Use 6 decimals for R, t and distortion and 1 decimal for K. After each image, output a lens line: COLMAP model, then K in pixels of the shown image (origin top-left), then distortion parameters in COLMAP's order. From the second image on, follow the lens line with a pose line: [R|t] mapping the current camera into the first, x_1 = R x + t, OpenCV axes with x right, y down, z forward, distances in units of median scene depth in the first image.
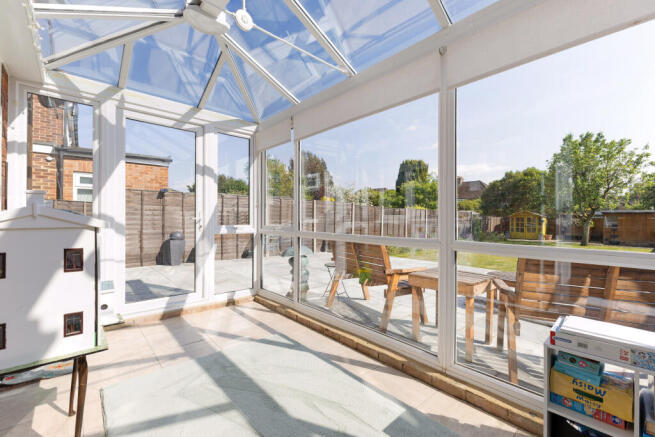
lens RADIAL K [[287.7, 0, 326.9], [0, 287.7, 220.6], [0, 0, 1]] dist [0.003734, 0.000103]
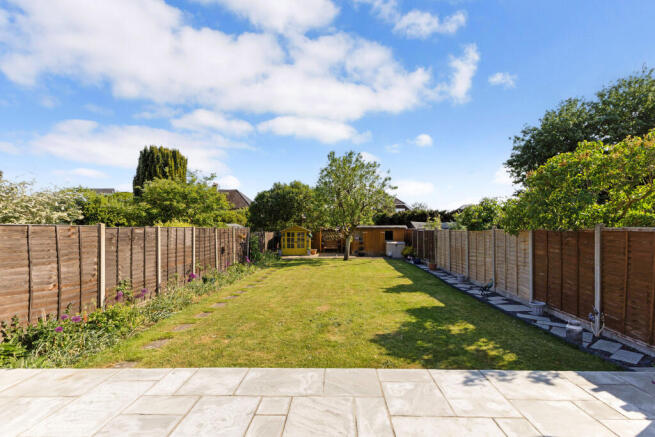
lens RADIAL K [[287.7, 0, 330.1], [0, 287.7, 232.7], [0, 0, 1]] dist [0.003734, 0.000103]
pose [[0.670538, -0.022841, 0.741524, 0.066957], [0.014796, 0.999739, 0.017415, -0.025952], [-0.741728, -0.000706, 0.670700, 0.292250]]
